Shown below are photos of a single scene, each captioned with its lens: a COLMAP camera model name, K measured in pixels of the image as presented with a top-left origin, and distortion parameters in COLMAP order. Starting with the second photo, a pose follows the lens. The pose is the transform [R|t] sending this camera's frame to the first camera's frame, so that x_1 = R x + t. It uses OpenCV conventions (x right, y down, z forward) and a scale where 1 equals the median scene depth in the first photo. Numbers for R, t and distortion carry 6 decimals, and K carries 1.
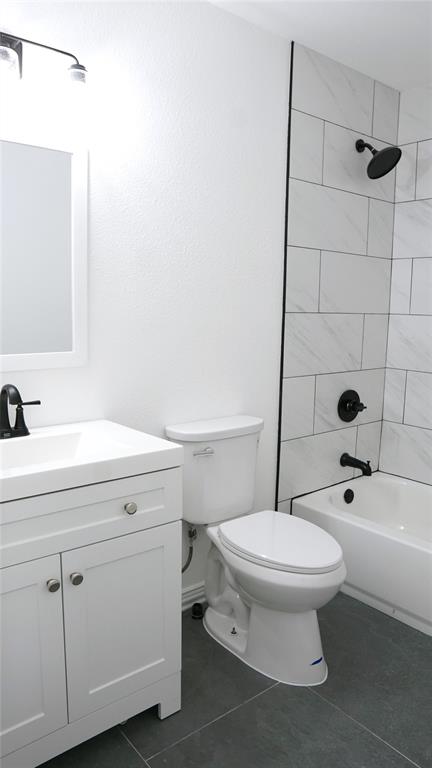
lens RADIAL K [[531.4, 0, 211.8], [0, 531.4, 382.5], [0, 0, 1]] dist [-0.112963, 0.073551]
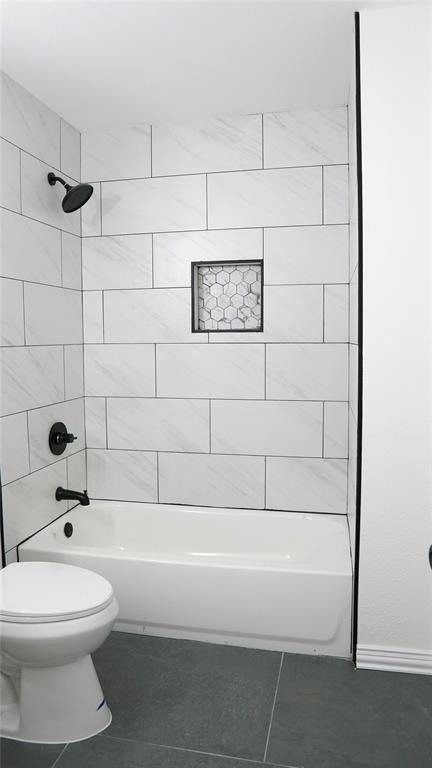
lens RADIAL K [[531.4, 0, 211.8], [0, 531.4, 382.5], [0, 0, 1]] dist [-0.112963, 0.073551]
pose [[0.784861, -0.074072, 0.615229, -0.115032], [0.106954, 0.994123, -0.016753, -0.013016], [-0.610372, 0.078950, 0.788171, 0.044075]]
